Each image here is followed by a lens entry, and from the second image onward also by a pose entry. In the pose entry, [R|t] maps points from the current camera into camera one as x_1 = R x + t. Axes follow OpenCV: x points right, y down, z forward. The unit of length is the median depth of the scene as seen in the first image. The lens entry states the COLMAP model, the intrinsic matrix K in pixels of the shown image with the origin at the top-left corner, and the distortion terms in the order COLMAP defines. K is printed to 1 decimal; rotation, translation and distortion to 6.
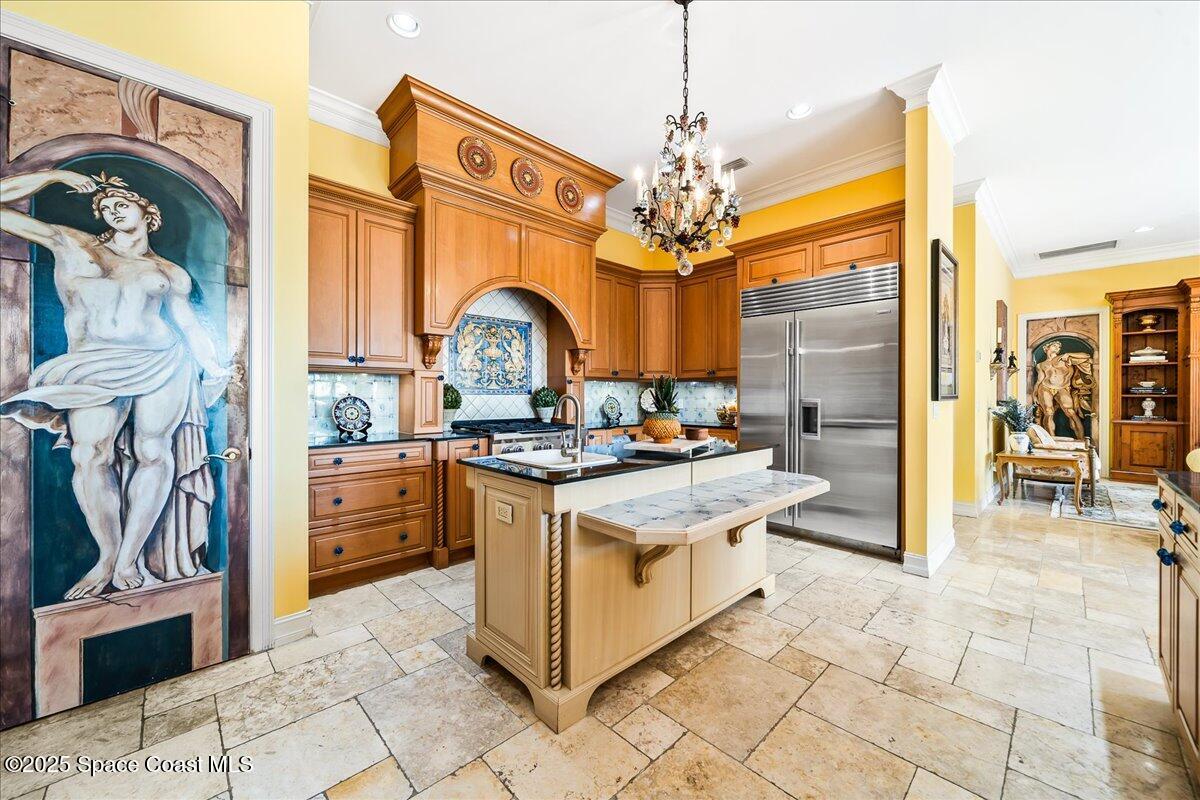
lens RADIAL K [[457.1, 0, 597.0], [0, 457.1, 395.2], [0, 0, 1]] dist [-0.000547, -0.000100]
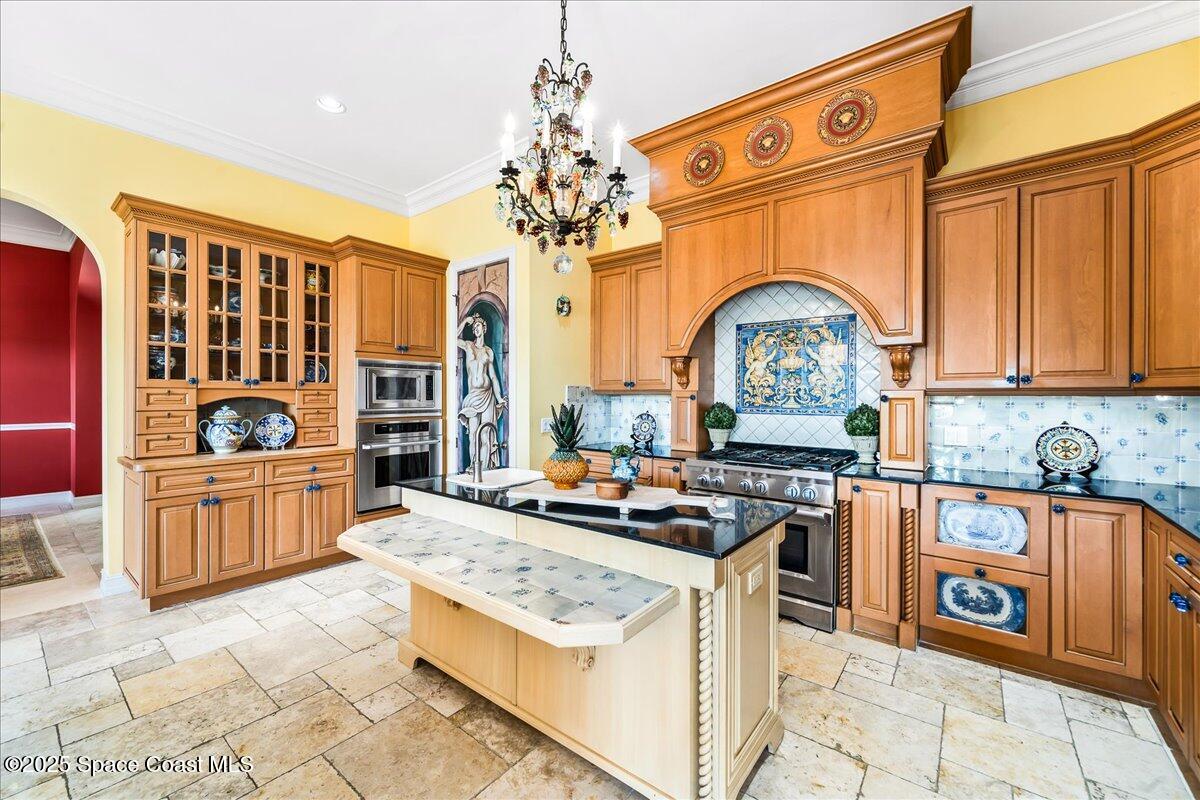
lens RADIAL K [[481.4, 0, 597.5], [0, 481.4, 396.6], [0, 0, 1]] dist [-0.000706, 0.000243]
pose [[0.131988, 0.000480, -0.991251, 0.559028], [-0.003009, 0.999995, 0.000083, -0.031707], [0.991247, 0.002972, 0.131989, 0.531835]]
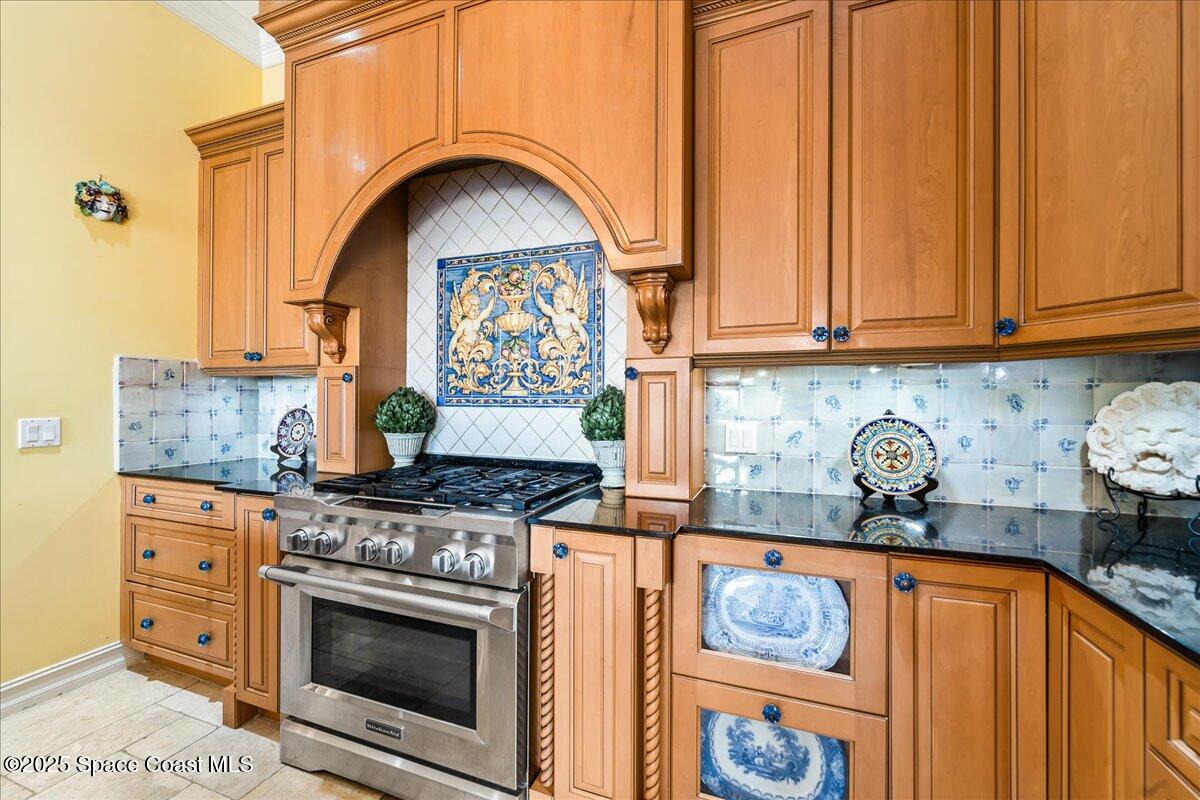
lens RADIAL K [[482.4, 0, 600.0], [0, 482.4, 400.0], [0, 0, 1]] dist [-0.000874, -0.000080]
pose [[0.434322, -0.001174, -0.900757, 0.272436], [-0.003759, 0.999988, -0.003116, -0.007576], [0.900750, 0.004740, 0.434313, 0.834801]]
